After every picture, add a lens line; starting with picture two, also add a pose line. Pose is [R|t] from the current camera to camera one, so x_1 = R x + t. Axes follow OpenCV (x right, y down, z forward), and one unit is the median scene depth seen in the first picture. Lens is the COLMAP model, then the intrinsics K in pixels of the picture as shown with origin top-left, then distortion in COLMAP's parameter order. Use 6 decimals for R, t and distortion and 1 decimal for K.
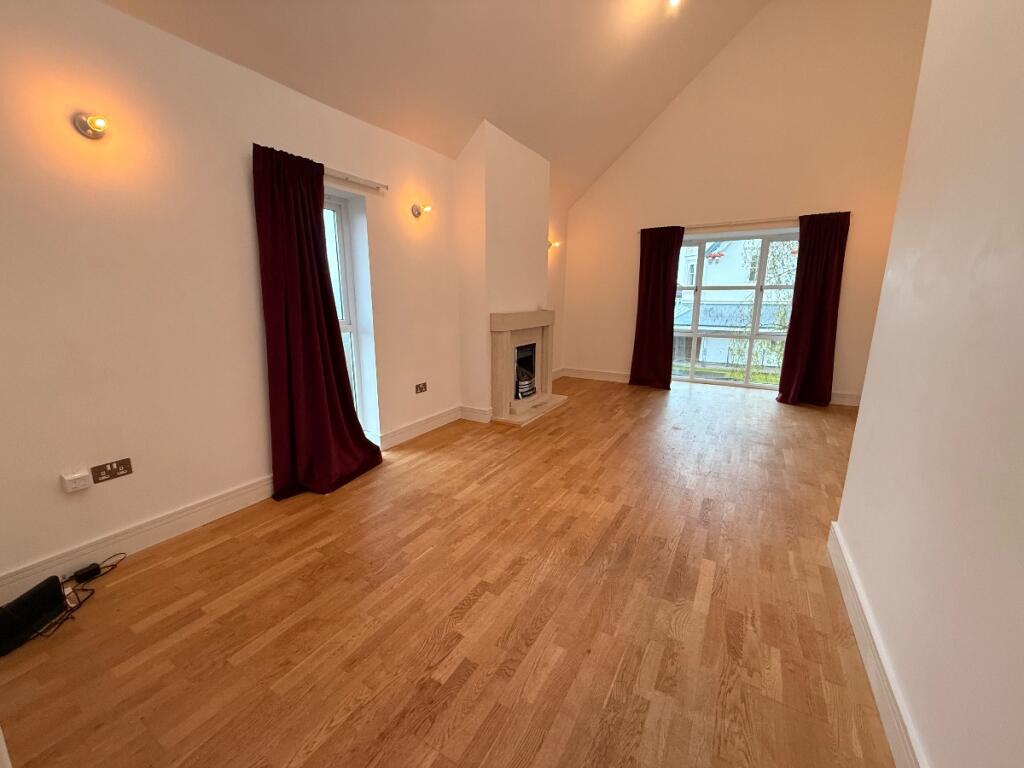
lens RADIAL K [[408.1, 0, 506.4], [0, 408.1, 380.6], [0, 0, 1]] dist [0.000272, 0.000018]
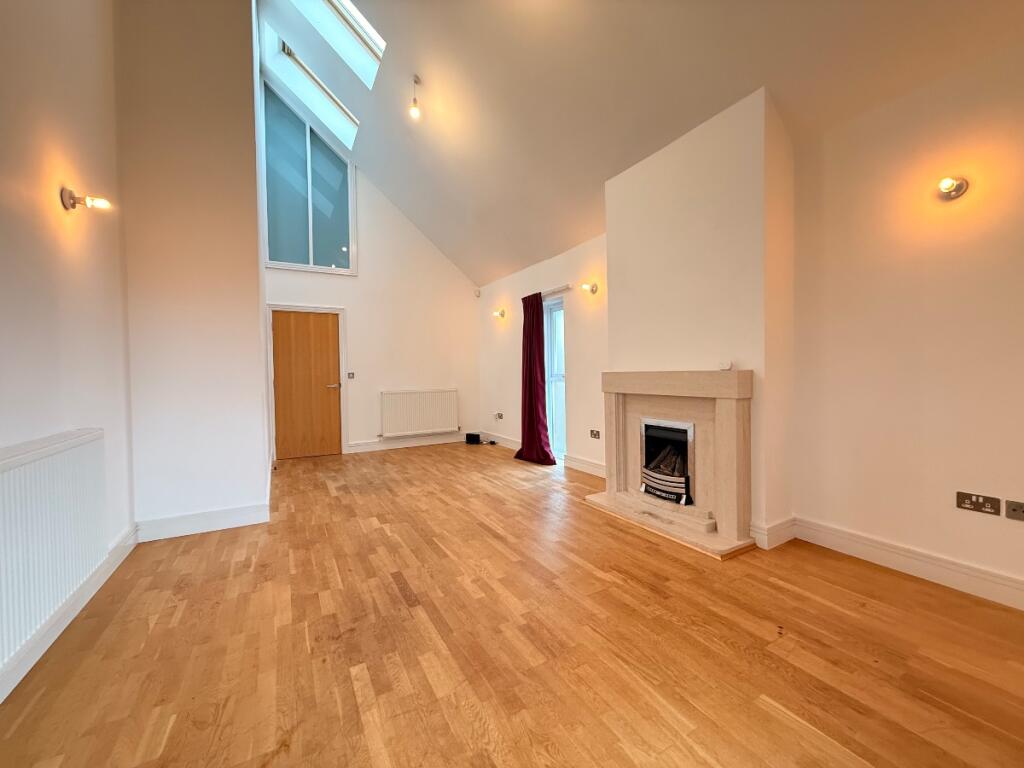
lens RADIAL K [[408.1, 0, 507.7], [0, 408.1, 382.3], [0, 0, 1]] dist [0.000272, 0.000018]
pose [[-0.500206, 0.028308, -0.865443, 0.983636], [-0.159381, 0.979379, 0.124154, -0.248441], [0.851112, 0.200038, -0.485380, 1.427498]]
